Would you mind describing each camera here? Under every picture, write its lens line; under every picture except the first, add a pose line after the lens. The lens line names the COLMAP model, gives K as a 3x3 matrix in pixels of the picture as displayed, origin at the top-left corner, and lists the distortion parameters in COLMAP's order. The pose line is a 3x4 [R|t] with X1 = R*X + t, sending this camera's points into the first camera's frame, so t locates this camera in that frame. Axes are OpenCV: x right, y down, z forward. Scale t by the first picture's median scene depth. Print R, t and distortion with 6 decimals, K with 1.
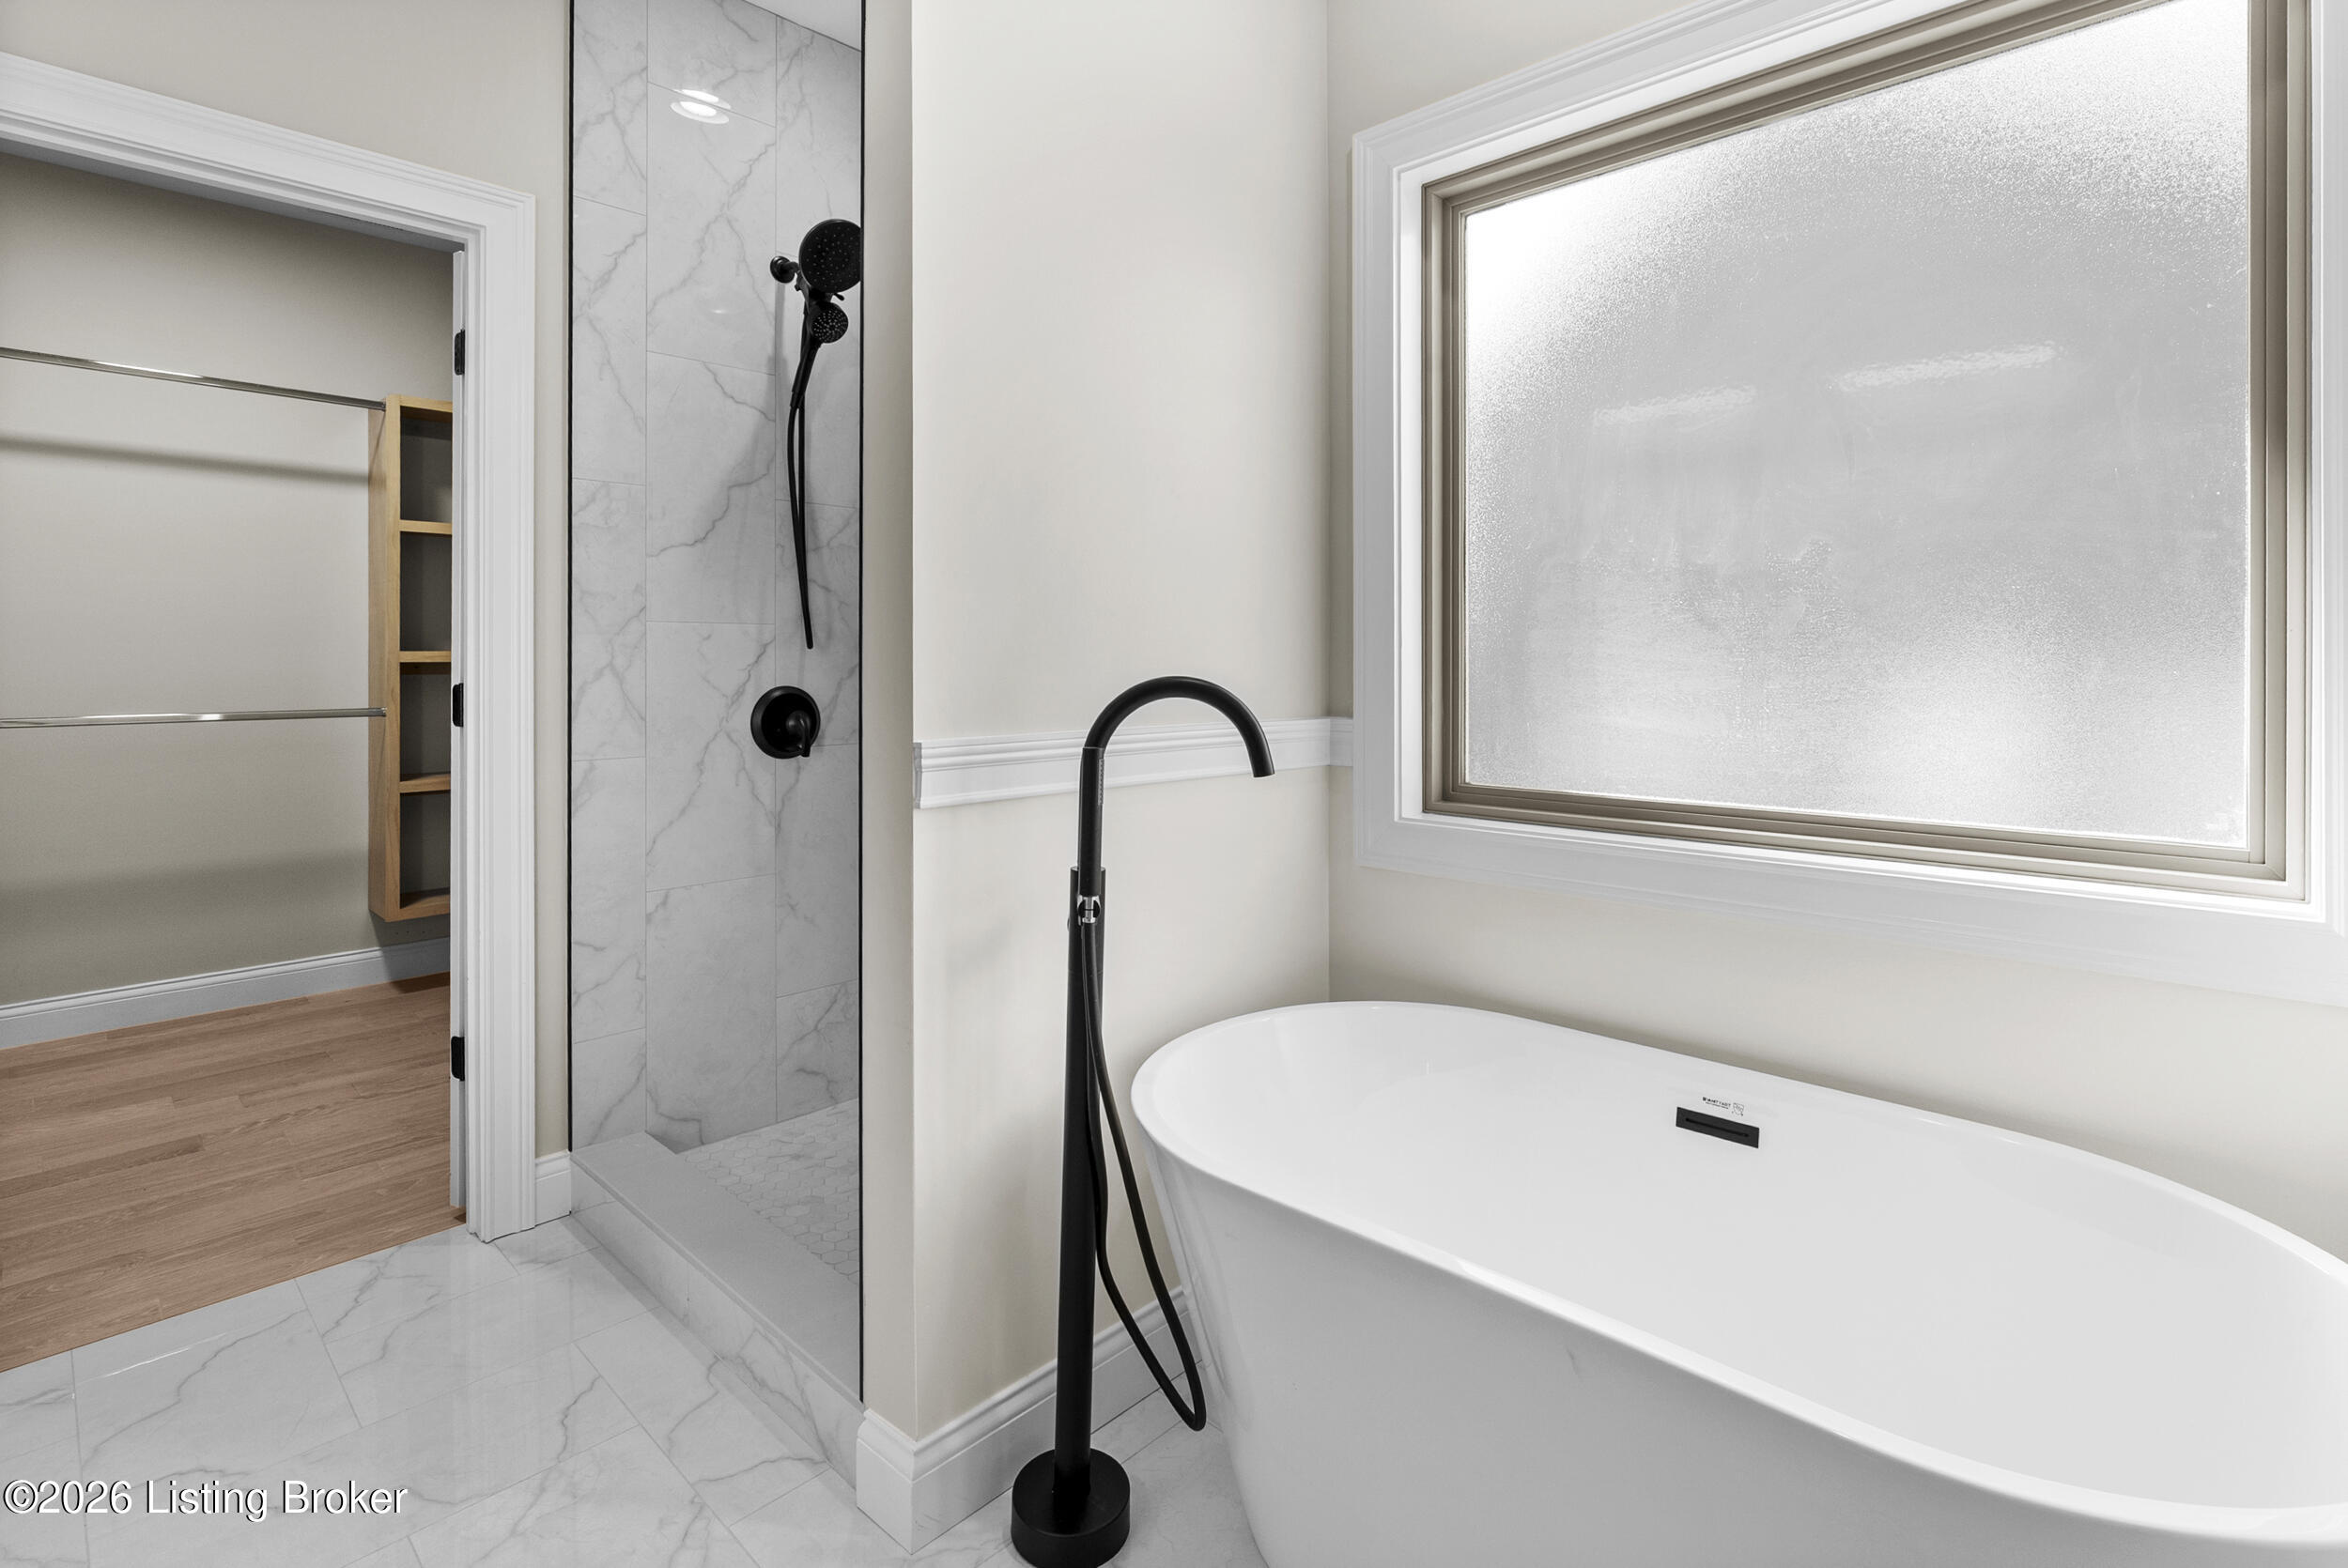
lens RADIAL K [[1110.6, 0, 1182.2], [0, 1110.6, 664.9], [0, 0, 1]] dist [-0.002979, 0.000632]
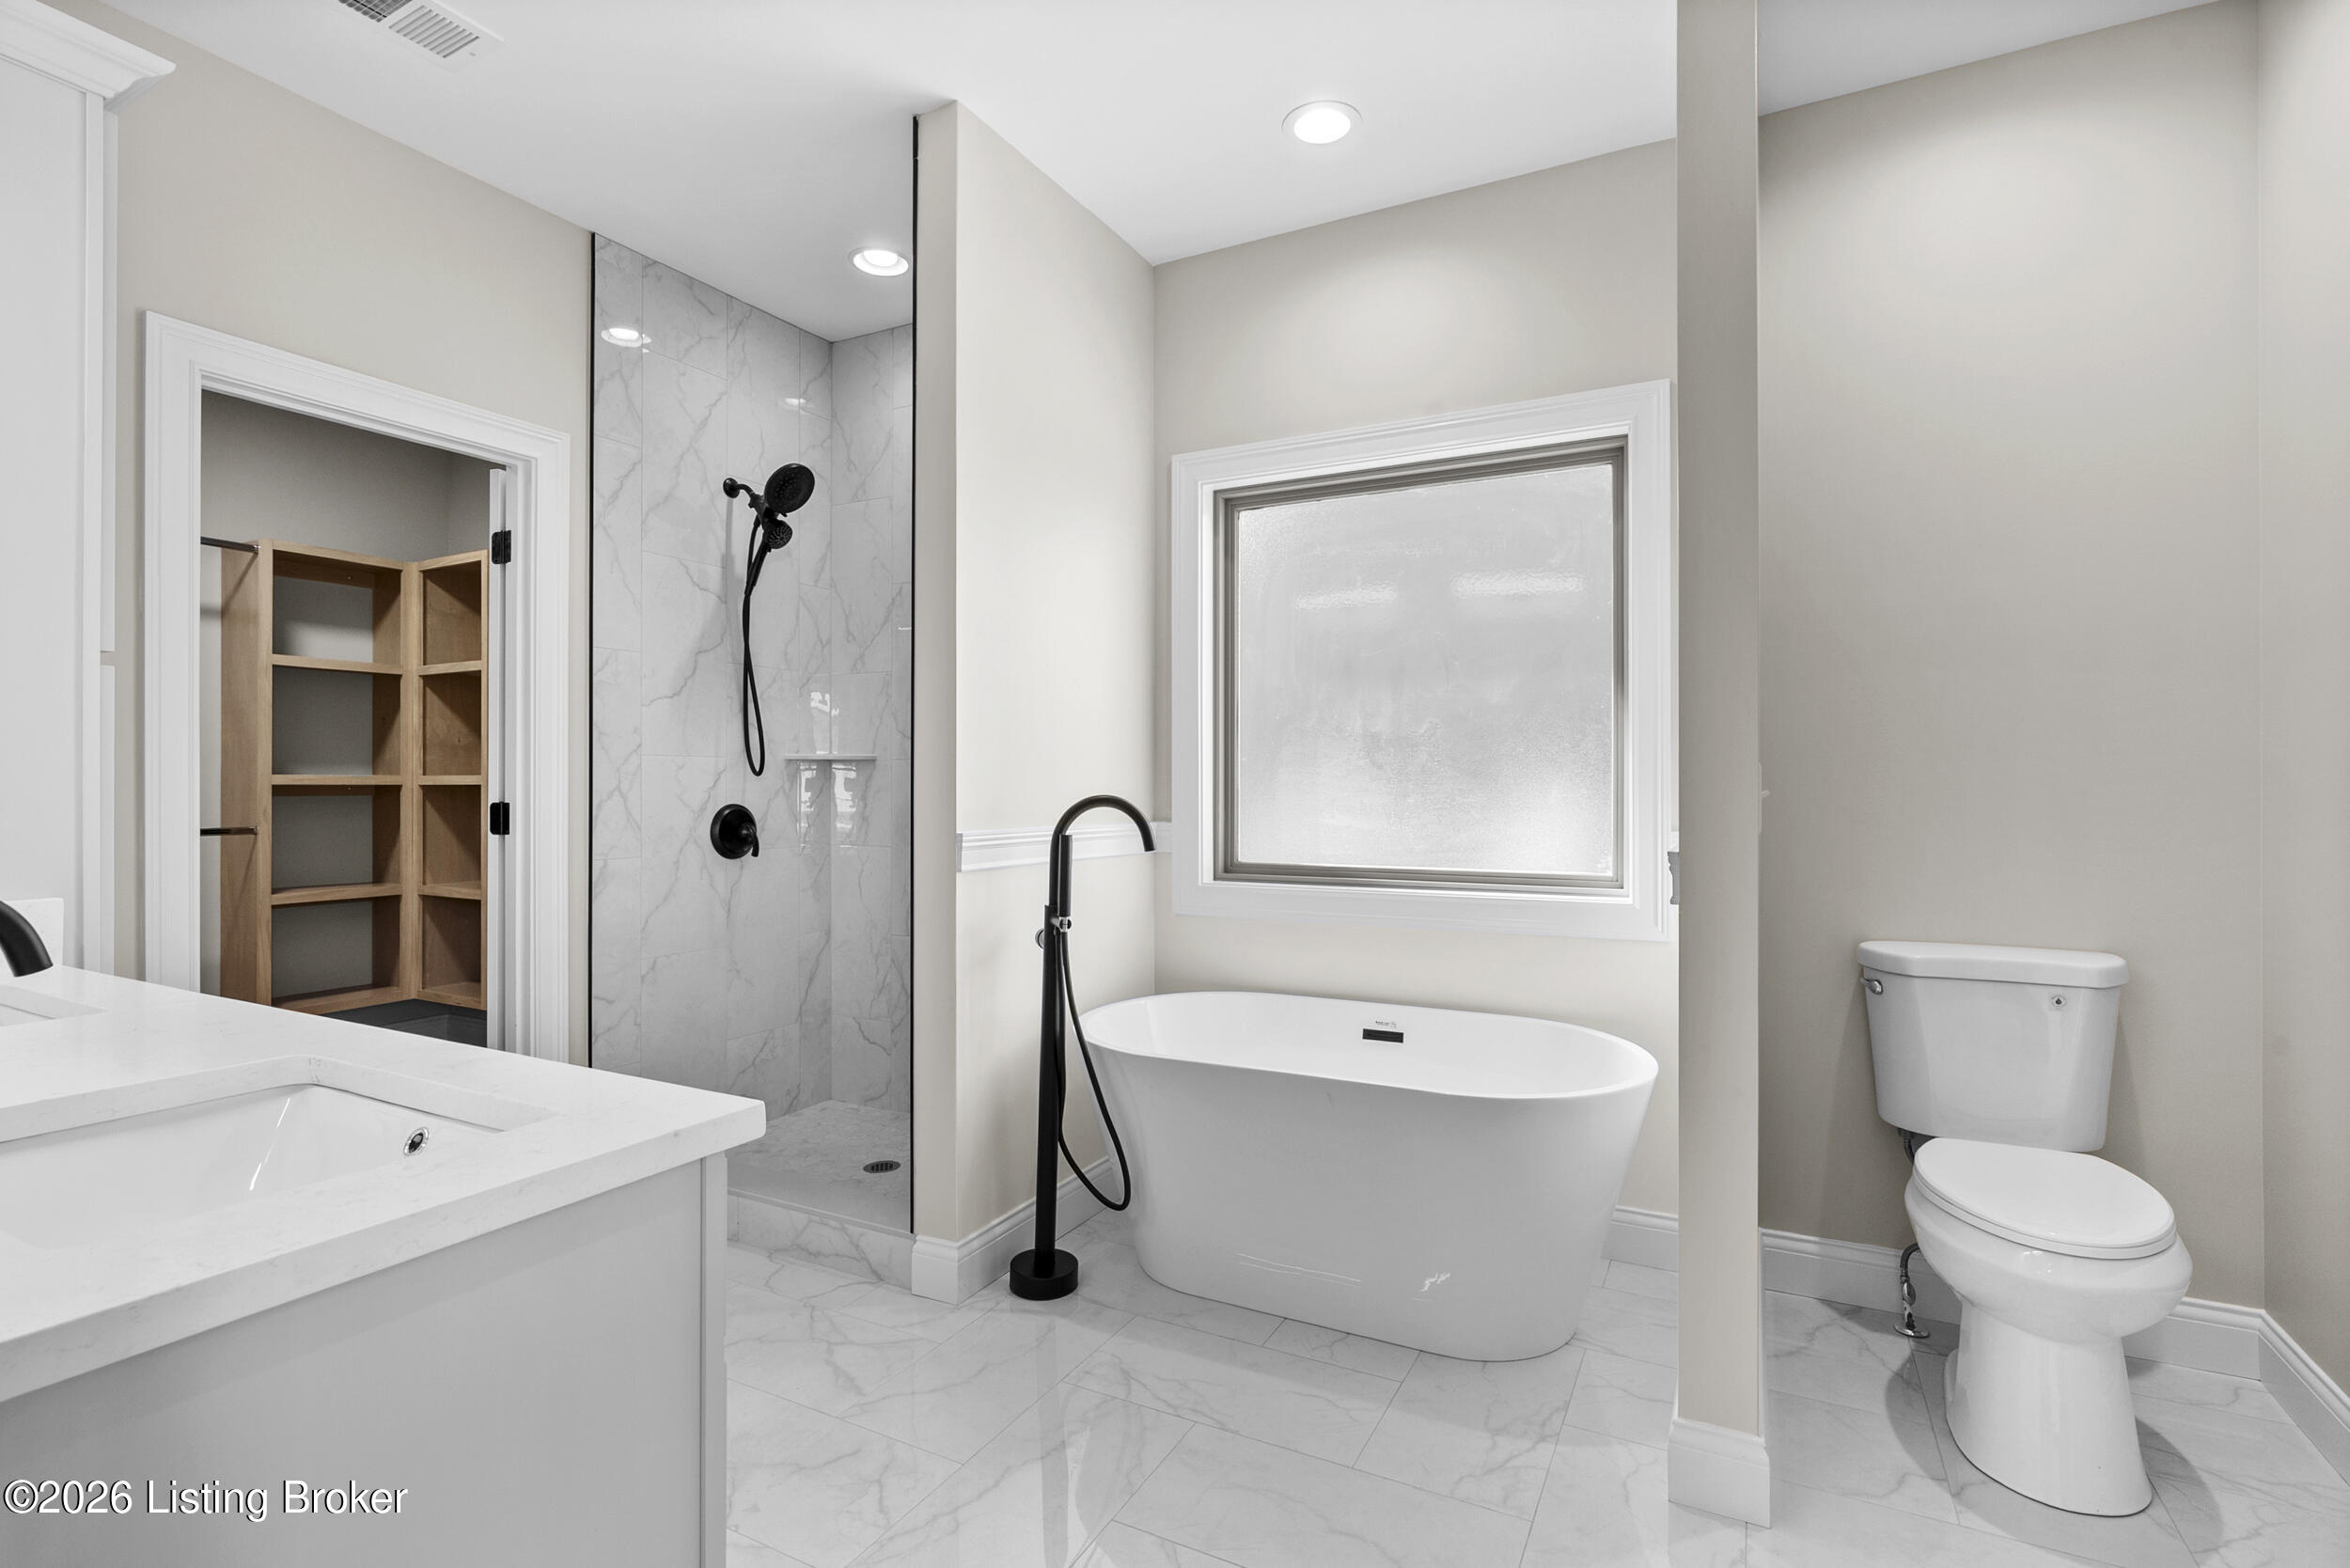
lens RADIAL K [[1083.8, 0, 1175.0], [0, 1083.8, 784.0], [0, 0, 1]] dist [-0.005483, 0.000243]
pose [[0.962648, 0.002599, 0.270744, -0.225997], [-0.001453, 0.999989, -0.004434, 0.000451], [-0.270753, 0.003875, 0.962641, -0.427808]]
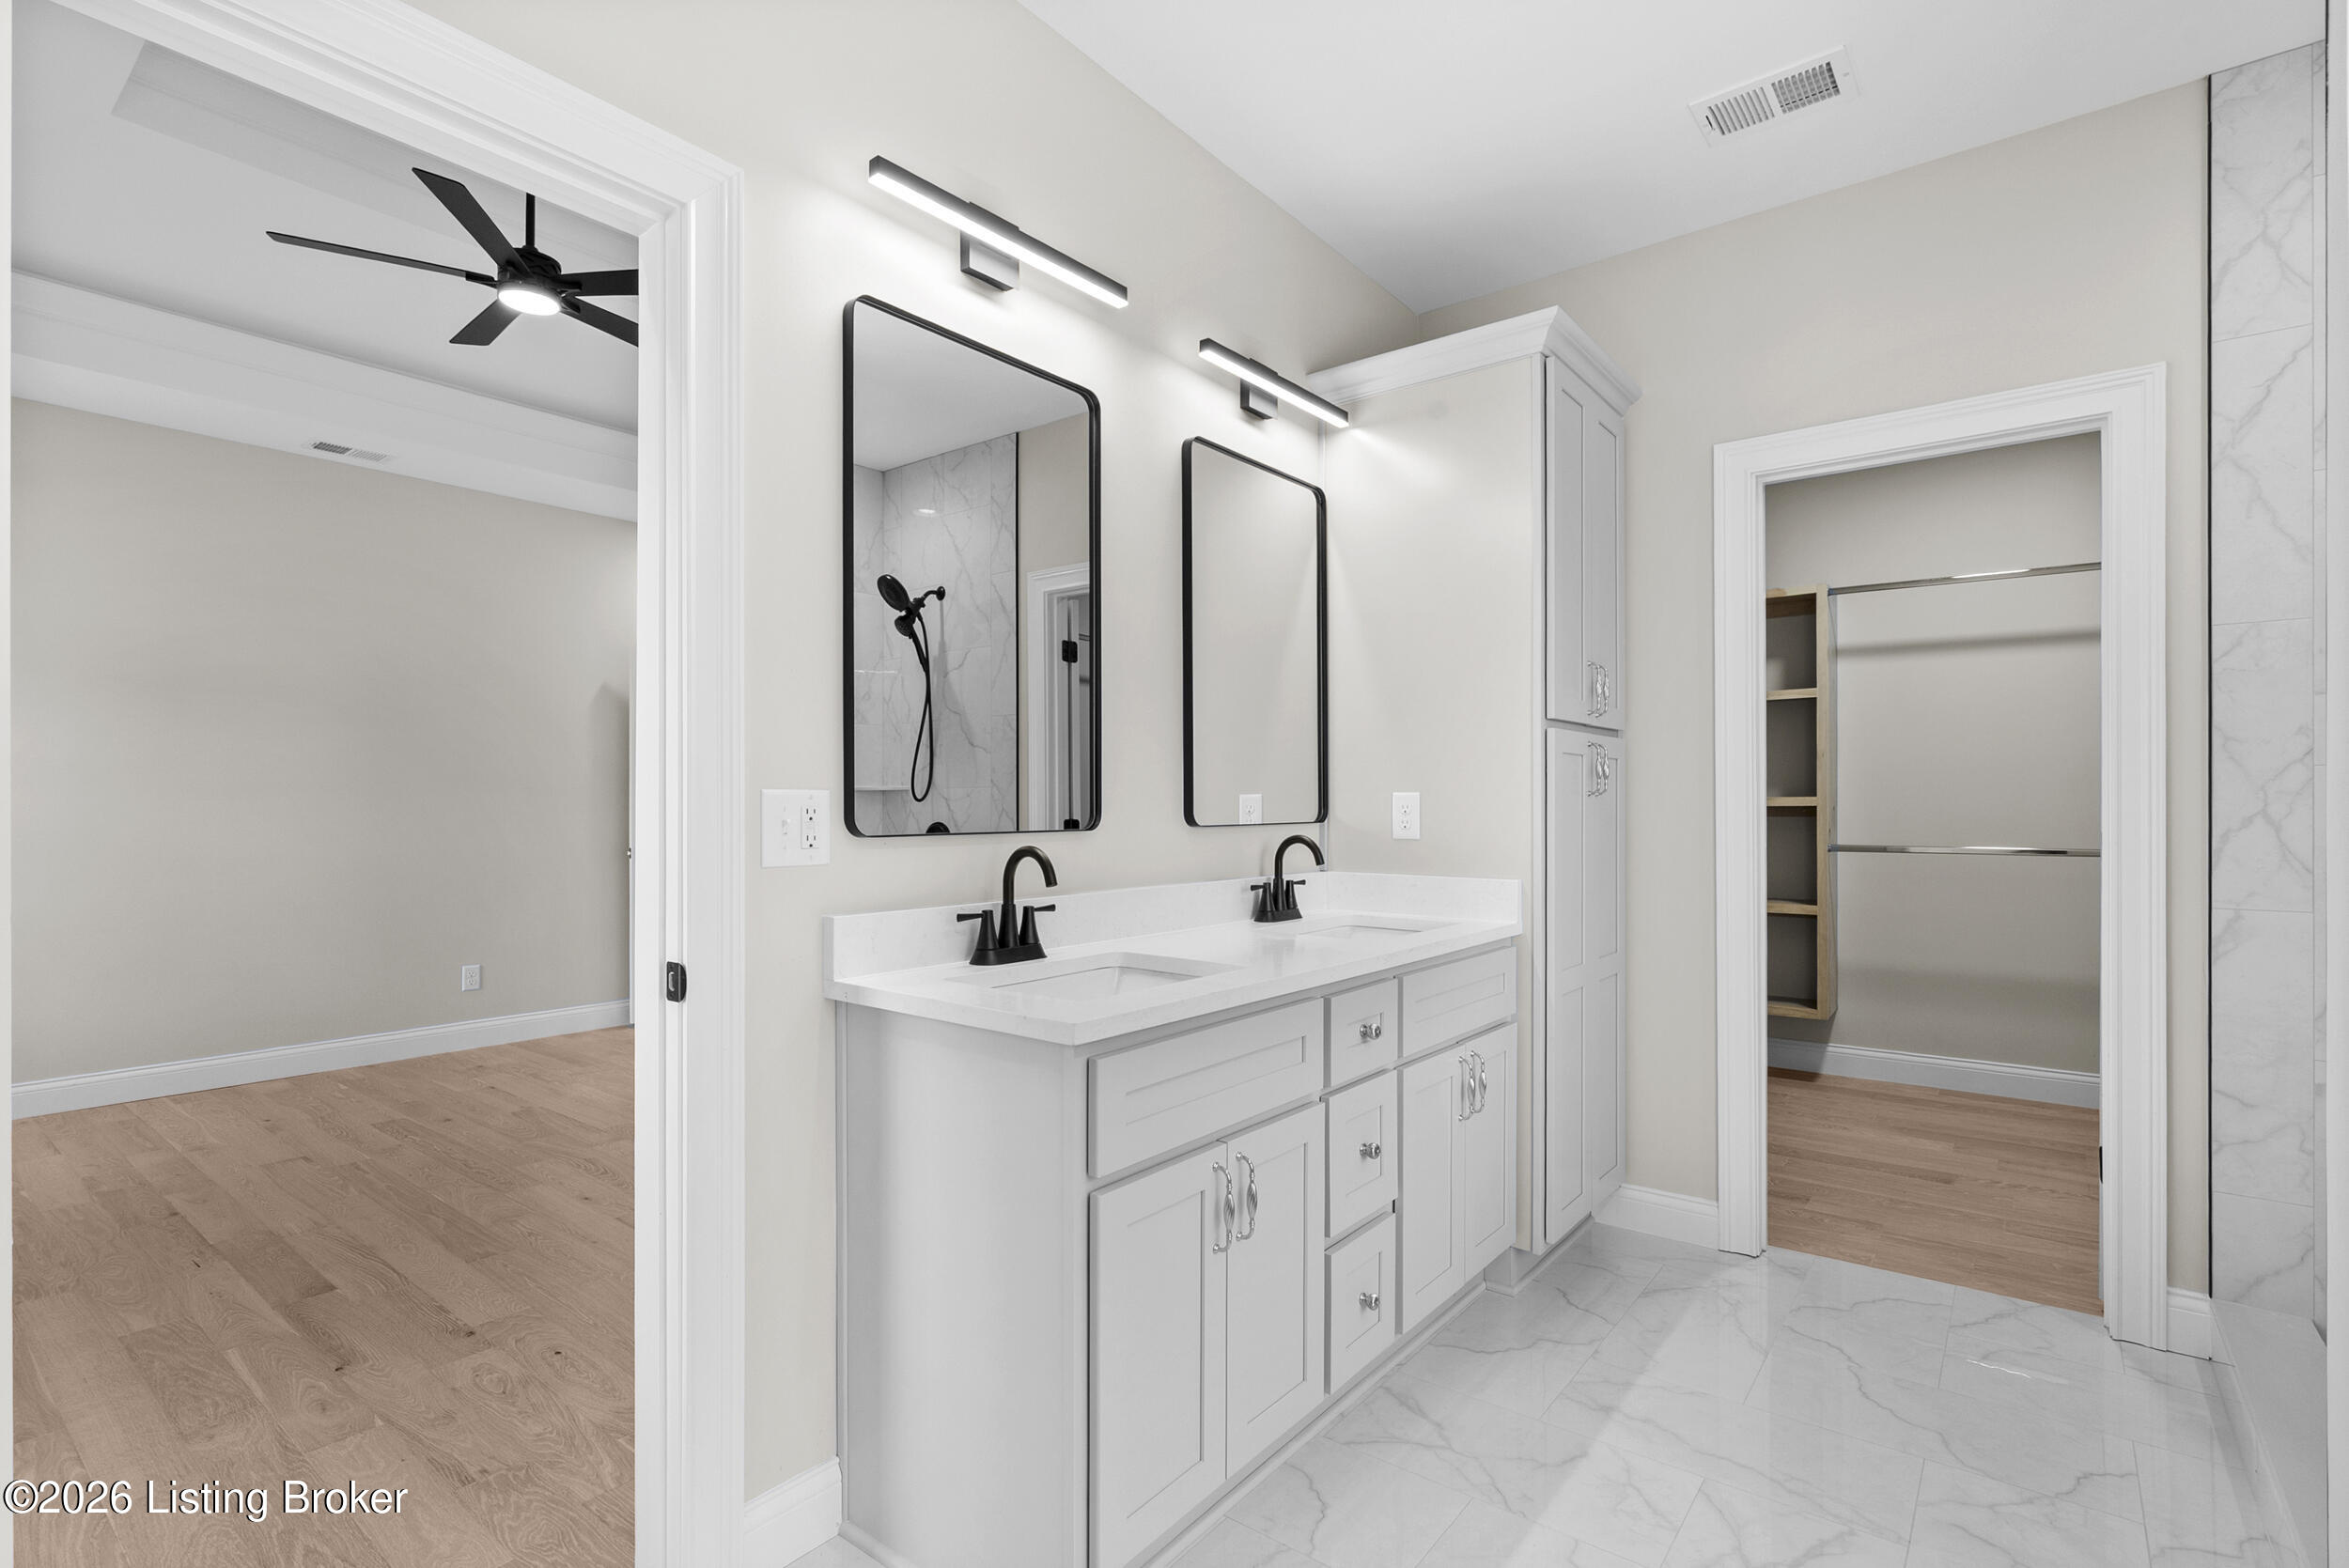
lens RADIAL K [[1093.2, 0, 1193.6], [0, 1093.2, 795.5], [0, 0, 1]] dist [-0.003241, 0.000319]
pose [[0.105966, -0.006115, -0.994351, 0.324588], [-0.001223, 0.999980, -0.006280, -0.007153], [0.994369, 0.001881, 0.105956, -0.017028]]
